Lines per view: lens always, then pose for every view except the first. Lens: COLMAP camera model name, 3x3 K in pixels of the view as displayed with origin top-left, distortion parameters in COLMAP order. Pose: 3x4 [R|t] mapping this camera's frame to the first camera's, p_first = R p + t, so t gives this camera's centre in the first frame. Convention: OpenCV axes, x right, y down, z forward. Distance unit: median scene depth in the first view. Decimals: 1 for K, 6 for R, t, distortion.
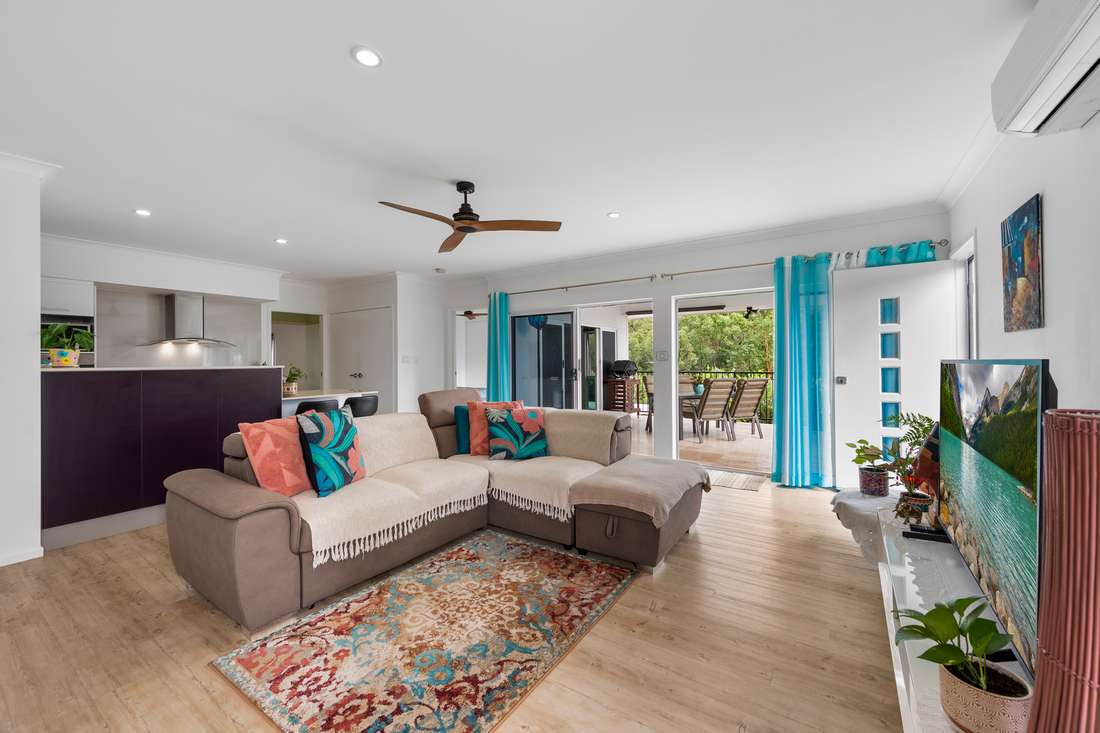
lens RADIAL K [[433.9, 0, 550.1], [0, 433.9, 363.2], [0, 0, 1]] dist [0.002255, -0.000026]
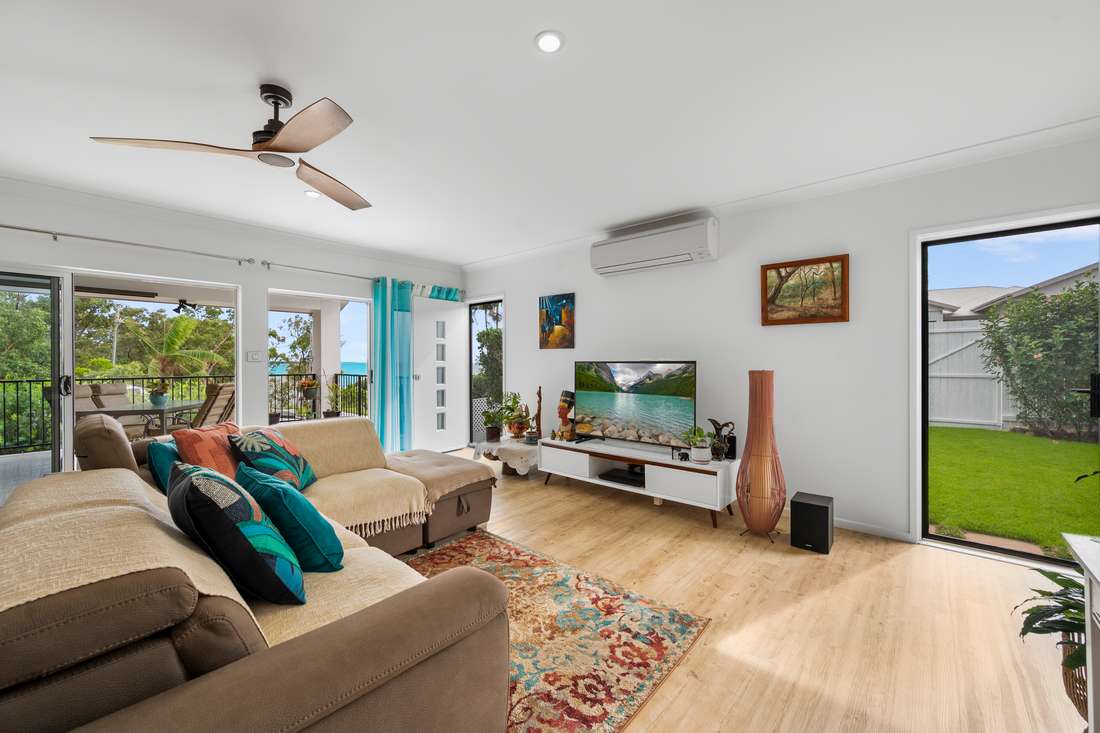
lens RADIAL K [[433.9, 0, 551.0], [0, 433.9, 364.7], [0, 0, 1]] dist [0.002255, -0.000026]
pose [[0.132235, -0.000086, 0.991218, -1.279256], [0.006984, 0.999975, -0.000845, 0.011250], [-0.991194, 0.007034, 0.132232, 0.810734]]
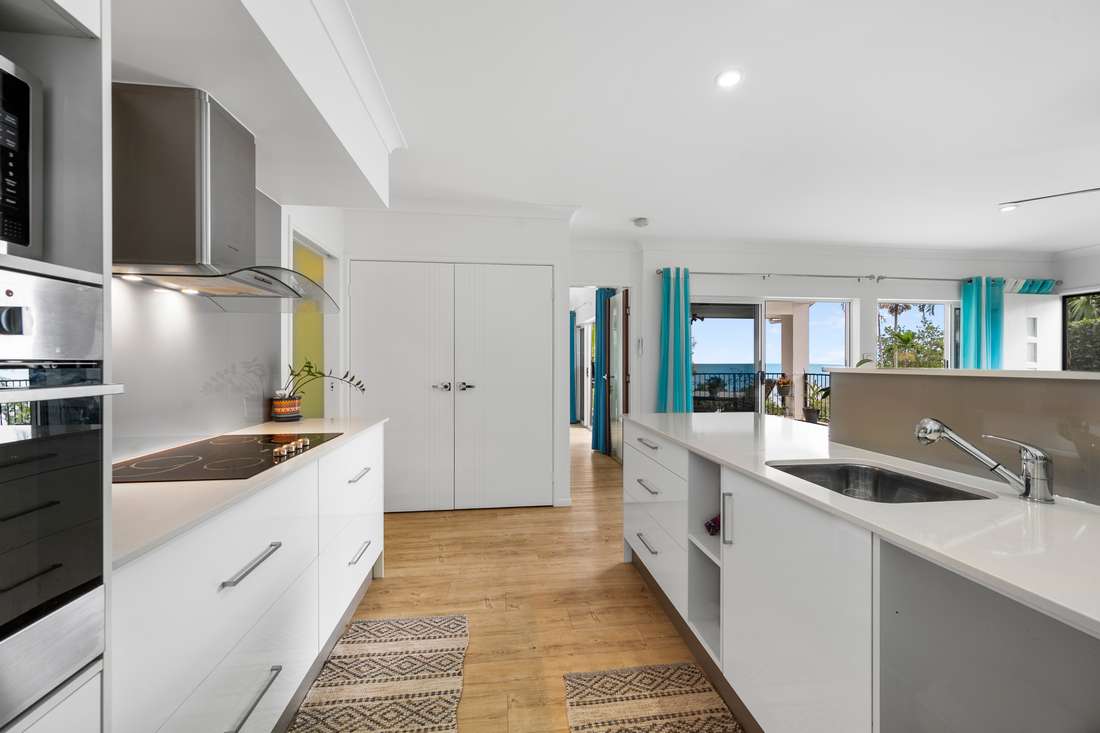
lens RADIAL K [[433.9, 0, 553.3], [0, 433.9, 365.4], [0, 0, 1]] dist [0.002255, -0.000026]
pose [[0.748750, 0.003281, 0.662844, -2.394591], [-0.003098, 0.999994, -0.001451, 0.012793], [-0.662845, -0.000967, 0.748756, 1.870370]]
